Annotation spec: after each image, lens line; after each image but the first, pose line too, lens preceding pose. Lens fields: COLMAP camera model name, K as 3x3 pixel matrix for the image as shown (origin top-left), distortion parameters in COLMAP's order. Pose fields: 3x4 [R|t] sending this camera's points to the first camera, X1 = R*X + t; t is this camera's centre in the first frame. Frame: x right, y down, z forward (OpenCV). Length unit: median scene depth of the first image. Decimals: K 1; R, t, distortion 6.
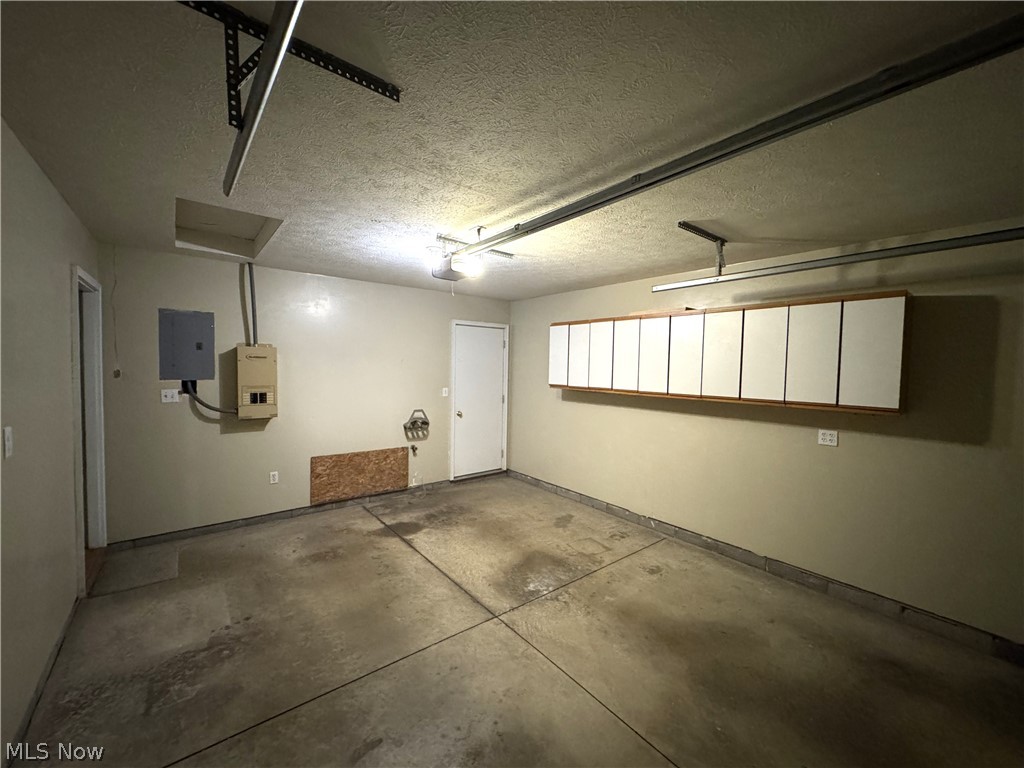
lens RADIAL K [[411.4, 0, 511.8], [0, 411.4, 384.7], [0, 0, 1]] dist [-0.002961, 0.000292]
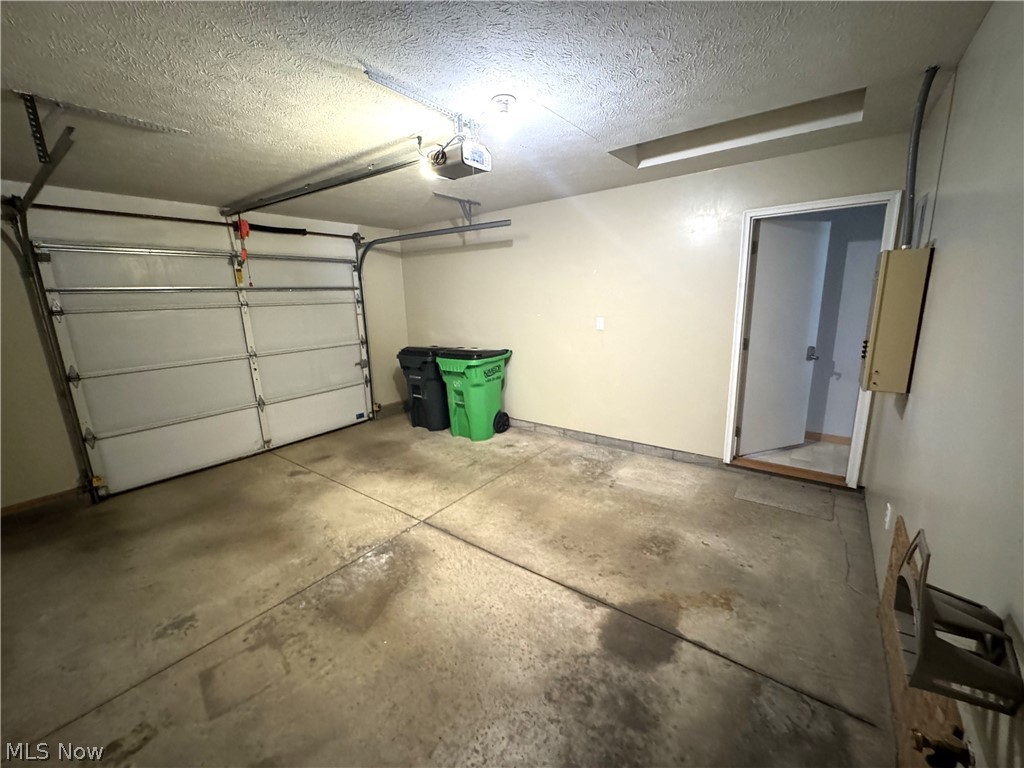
lens RADIAL K [[411.4, 0, 514.1], [0, 411.4, 383.8], [0, 0, 1]] dist [-0.002961, 0.000292]
pose [[-0.970354, 0.058320, -0.234544, -0.031872], [-0.001880, 0.968599, 0.248622, -0.068061], [0.241679, 0.241692, -0.939774, 1.616641]]
